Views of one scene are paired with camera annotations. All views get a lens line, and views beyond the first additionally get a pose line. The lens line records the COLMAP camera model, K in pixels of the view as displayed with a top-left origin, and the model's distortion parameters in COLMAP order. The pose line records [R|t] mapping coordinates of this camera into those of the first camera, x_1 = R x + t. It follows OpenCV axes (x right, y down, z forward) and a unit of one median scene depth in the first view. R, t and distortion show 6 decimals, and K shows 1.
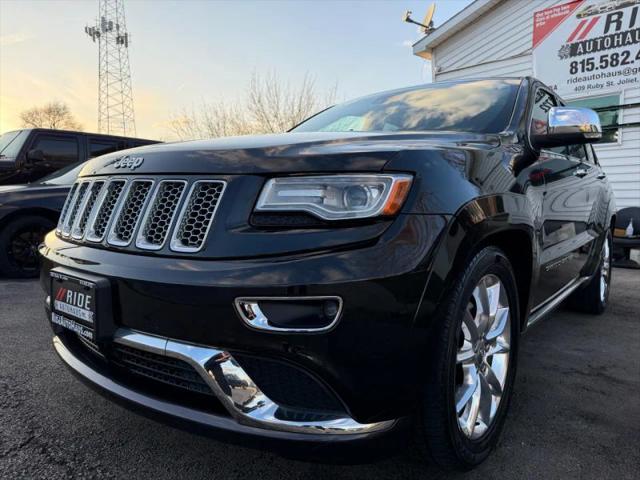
lens RADIAL K [[463.3, 0, 320.0], [0, 463.3, 240.0], [0, 0, 1]] dist [0.002696, -0.005025]
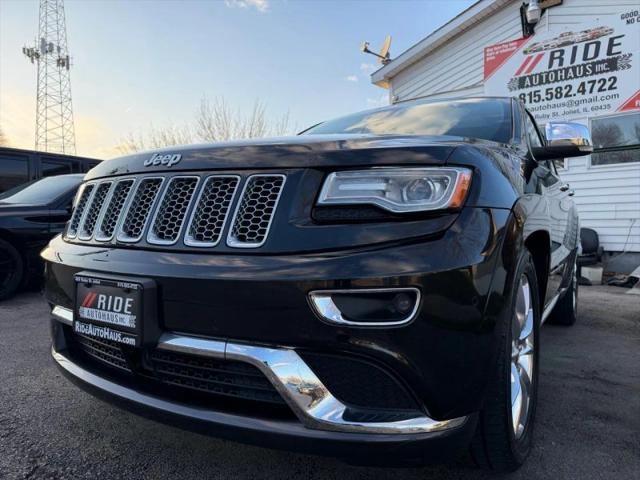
lens RADIAL K [[463.3, 0, 320.0], [0, 463.3, 240.0], [0, 0, 1]] dist [0.002696, -0.005025]
pose [[0.993534, -0.005146, 0.113414, -0.044894], [0.011813, 0.998236, -0.058187, 0.012293], [-0.112915, 0.059151, 0.991842, 0.007319]]
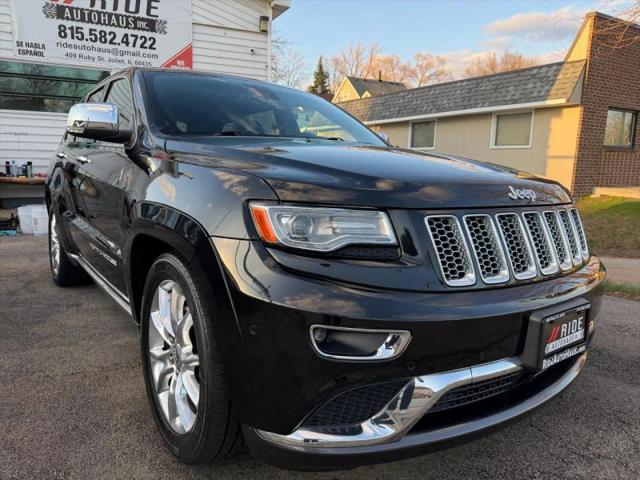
lens RADIAL K [[463.3, 0, 320.0], [0, 463.3, 240.0], [0, 0, 1]] dist [0.002696, -0.005025]
pose [[0.246940, -0.155917, 0.956405, -0.337902], [0.060314, 0.987530, 0.145418, -0.053236], [-0.967152, 0.021775, 0.253265, 0.261953]]
